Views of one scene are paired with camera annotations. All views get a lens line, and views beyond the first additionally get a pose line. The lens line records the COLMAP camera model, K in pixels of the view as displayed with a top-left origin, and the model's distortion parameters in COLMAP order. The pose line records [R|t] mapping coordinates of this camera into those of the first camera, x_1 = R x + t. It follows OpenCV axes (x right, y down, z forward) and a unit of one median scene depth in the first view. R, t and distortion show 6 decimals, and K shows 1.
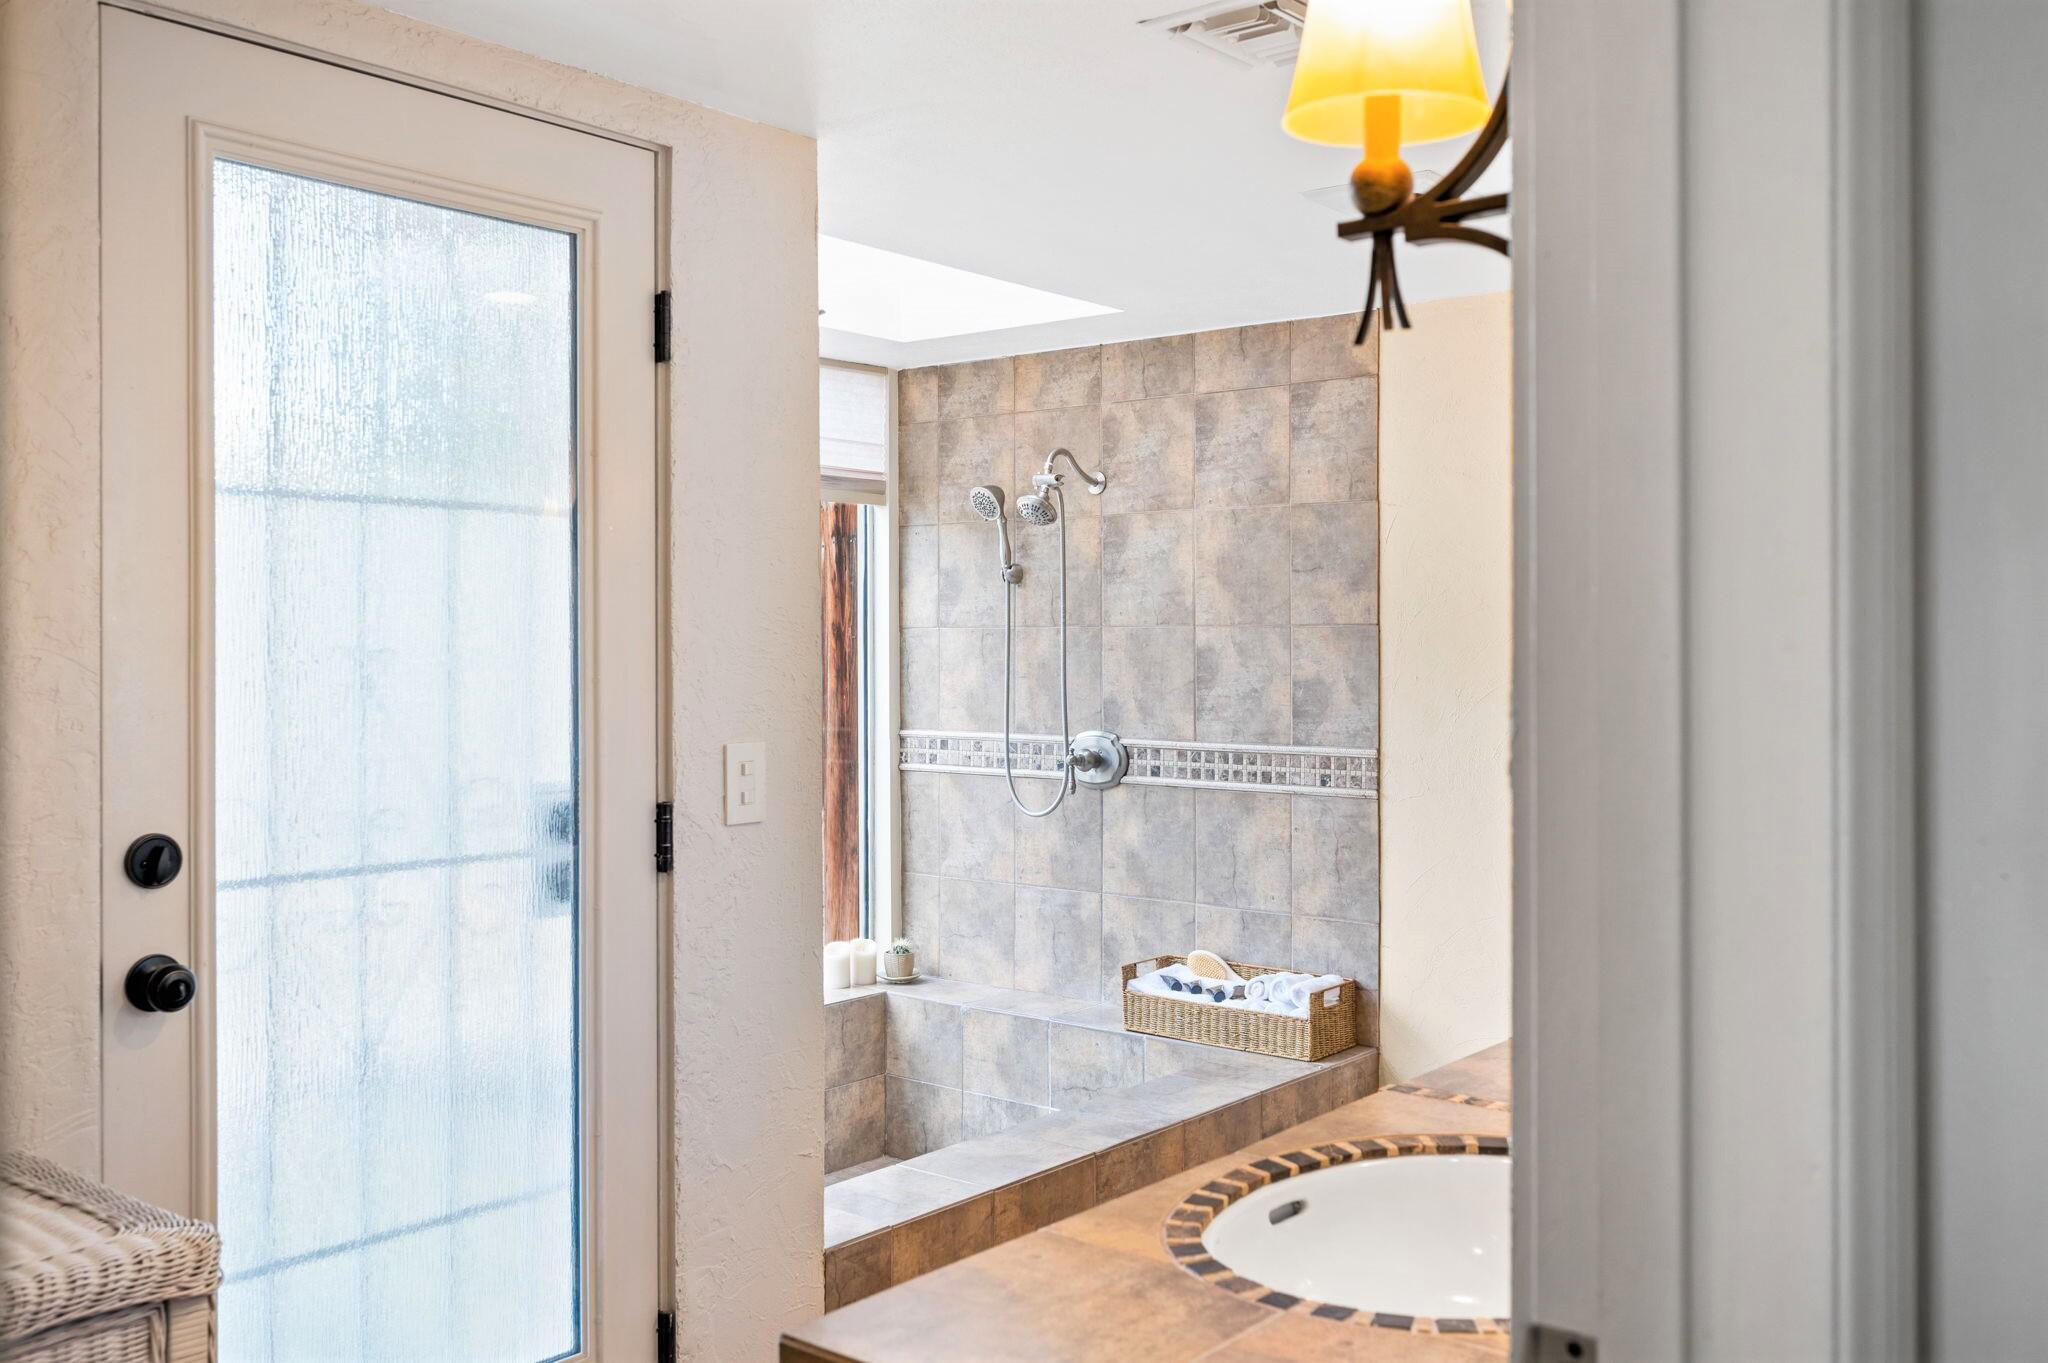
lens RADIAL K [[1772.1, 0, 1018.9], [0, 1772.1, 681.3], [0, 0, 1]] dist [-0.003185, -0.009573]
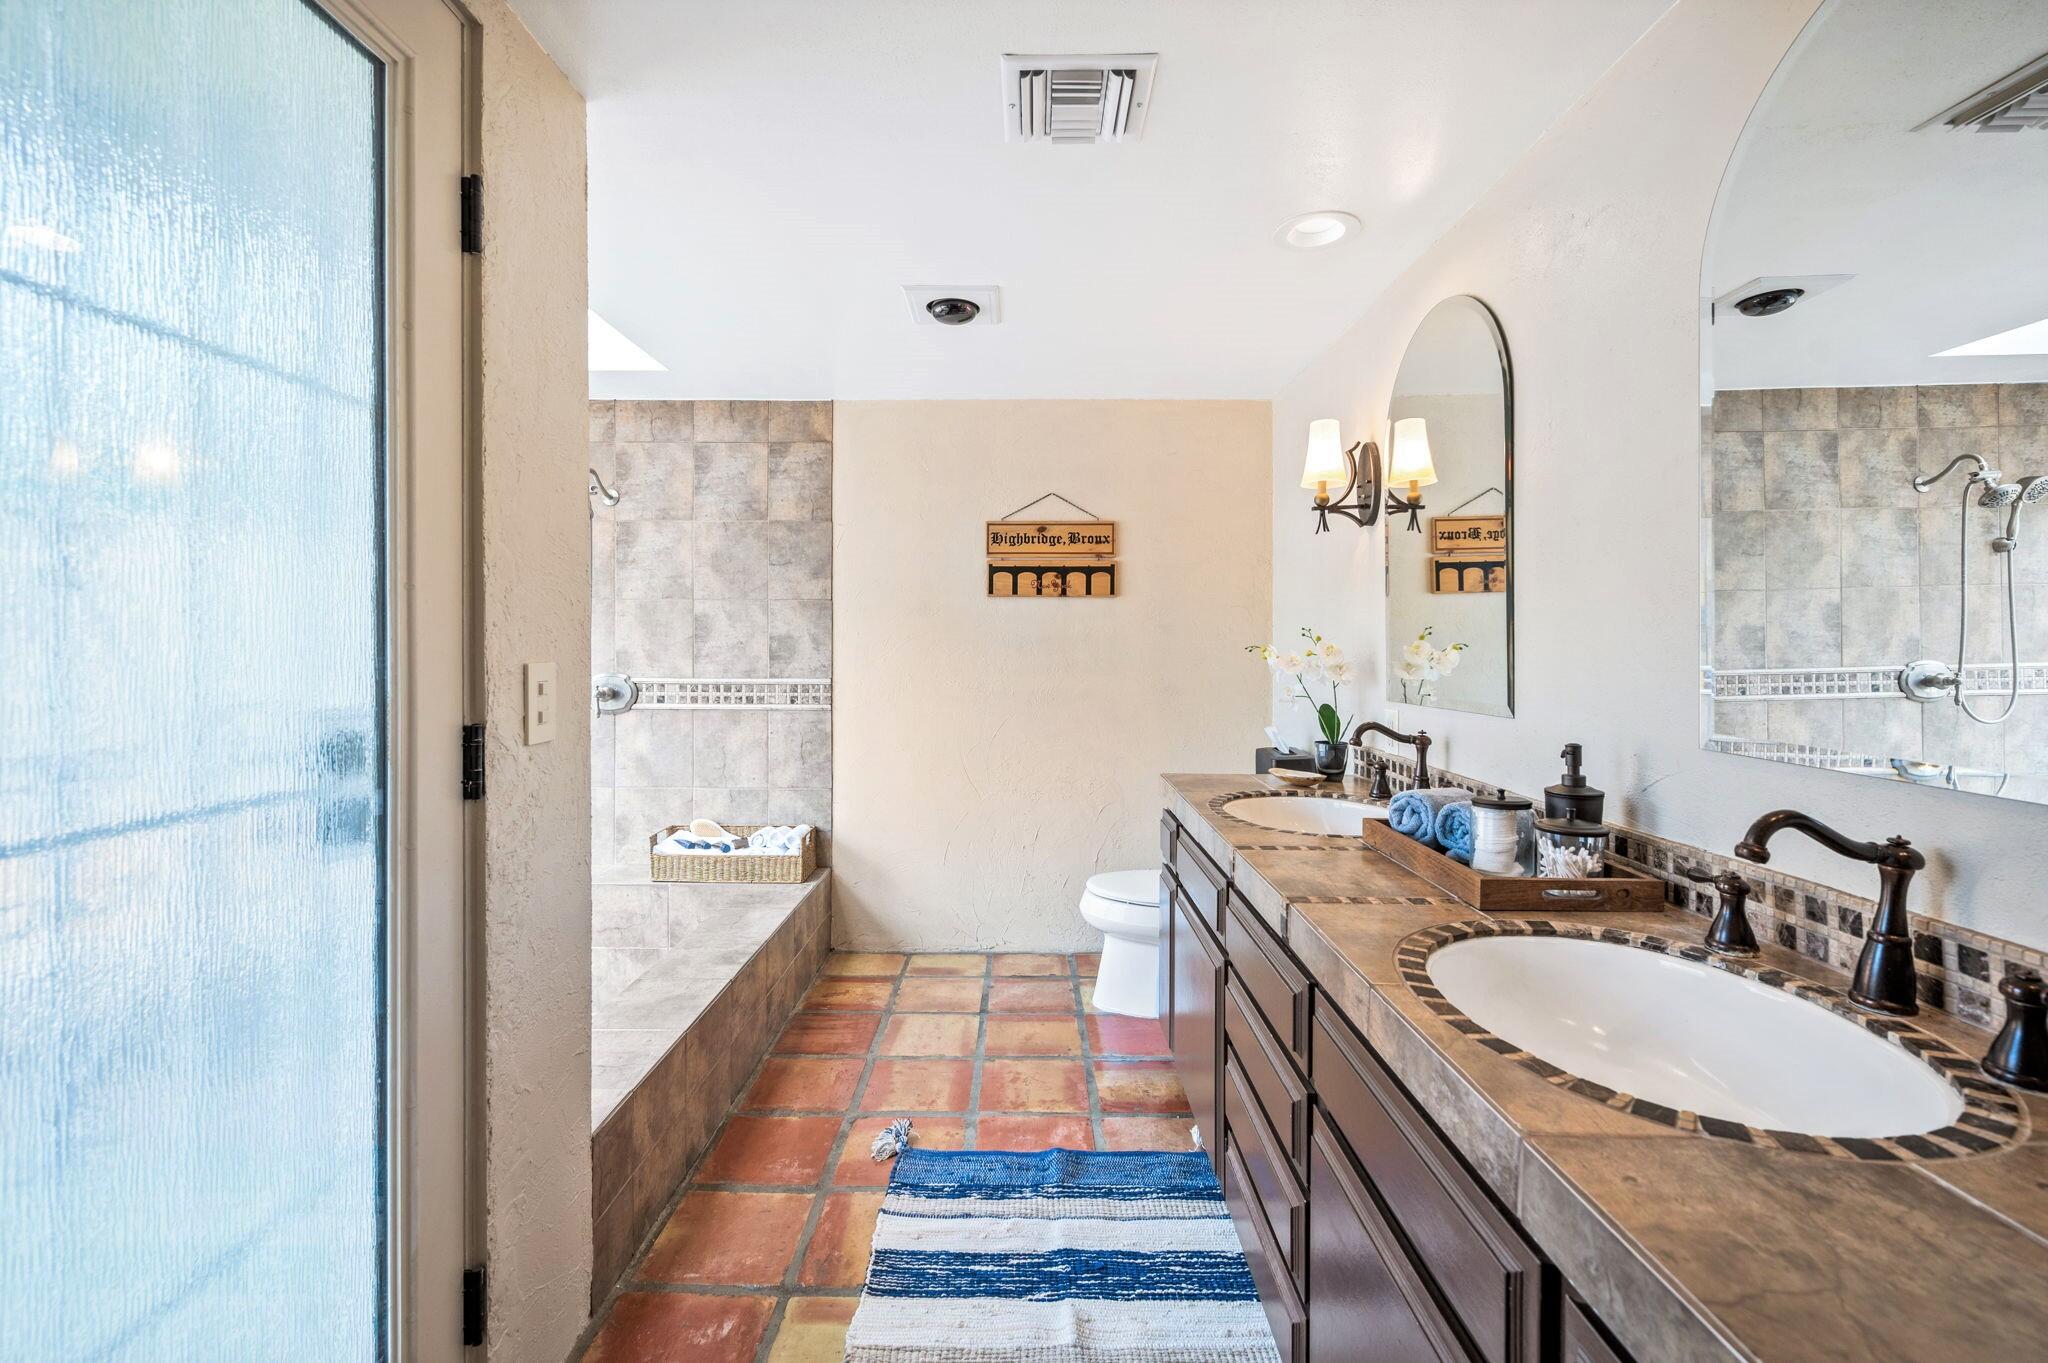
lens RADIAL K [[886.7, 0, 1017.7], [0, 886.7, 657.0], [0, 0, 1]] dist [0.000409, 0.000010]
pose [[0.782924, -0.005732, 0.622090, -0.154150], [0.008768, 0.999960, -0.001820, 0.020992], [-0.622055, 0.006880, 0.782943, 0.264122]]
